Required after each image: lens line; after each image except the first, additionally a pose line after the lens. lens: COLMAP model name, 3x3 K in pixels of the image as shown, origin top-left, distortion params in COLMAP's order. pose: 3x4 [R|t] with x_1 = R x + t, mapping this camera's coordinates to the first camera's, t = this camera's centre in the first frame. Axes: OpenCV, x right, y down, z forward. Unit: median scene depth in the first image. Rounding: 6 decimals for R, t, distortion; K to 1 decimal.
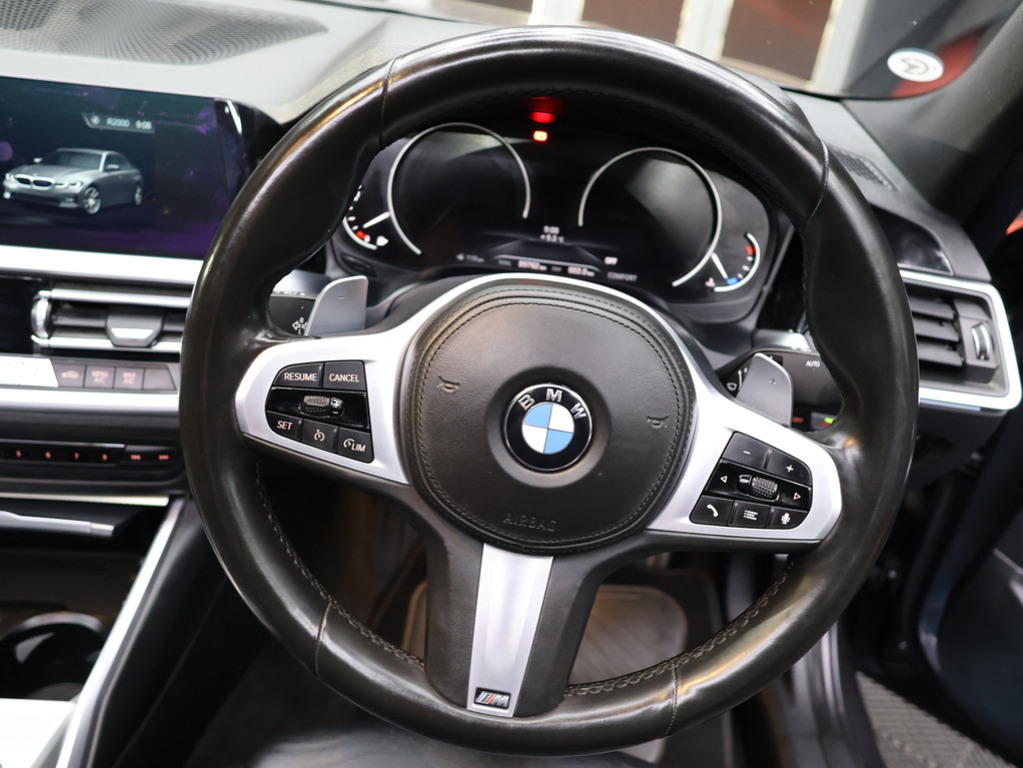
lens RADIAL K [[862.0, 0, 511.5], [0, 862.0, 384.0], [0, 0, 1]] dist [-0.002367, -0.012282]
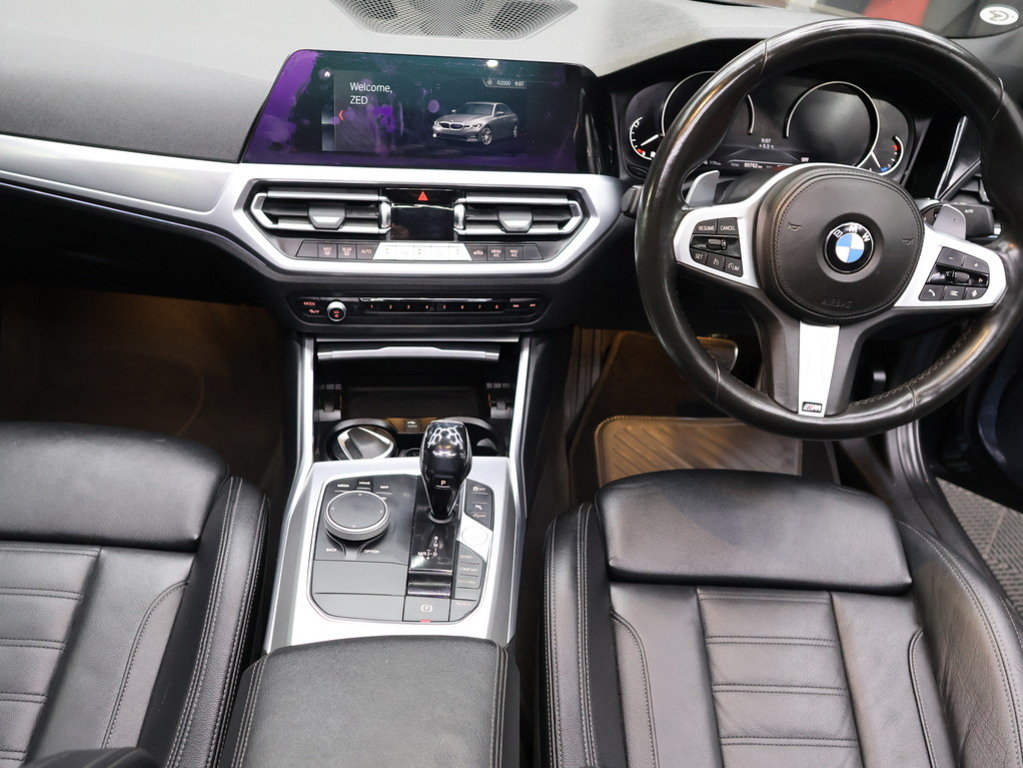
lens RADIAL K [[856.1, 0, 511.5], [0, 856.1, 384.0], [0, 0, 1]] dist [-0.020136, 0.011135]
pose [[0.997247, -0.065637, 0.034508, -0.533426], [0.062630, 0.994665, 0.081972, 0.103332], [-0.039705, -0.079585, 0.996037, -0.550974]]
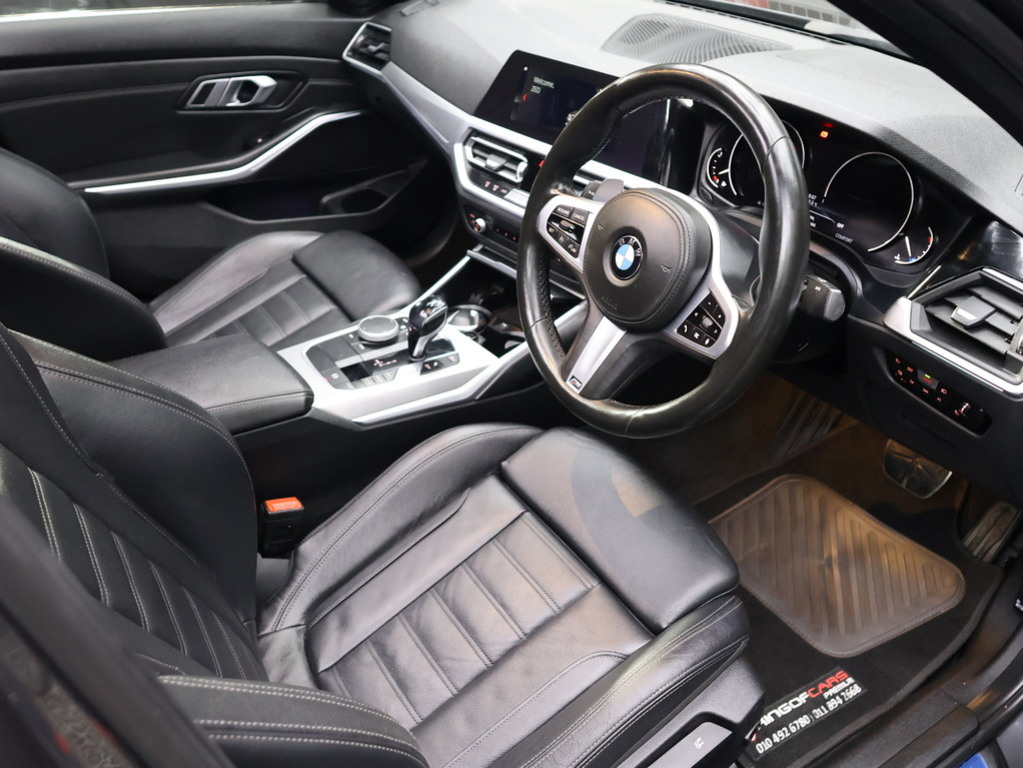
lens RADIAL K [[856.1, 0, 511.5], [0, 856.1, 384.0], [0, 0, 1]] dist [-0.020136, 0.011135]
pose [[0.580831, 0.349465, -0.735193, 1.072098], [-0.342061, 0.924332, 0.169128, 0.056497], [0.738667, 0.153246, 0.656419, -0.351538]]
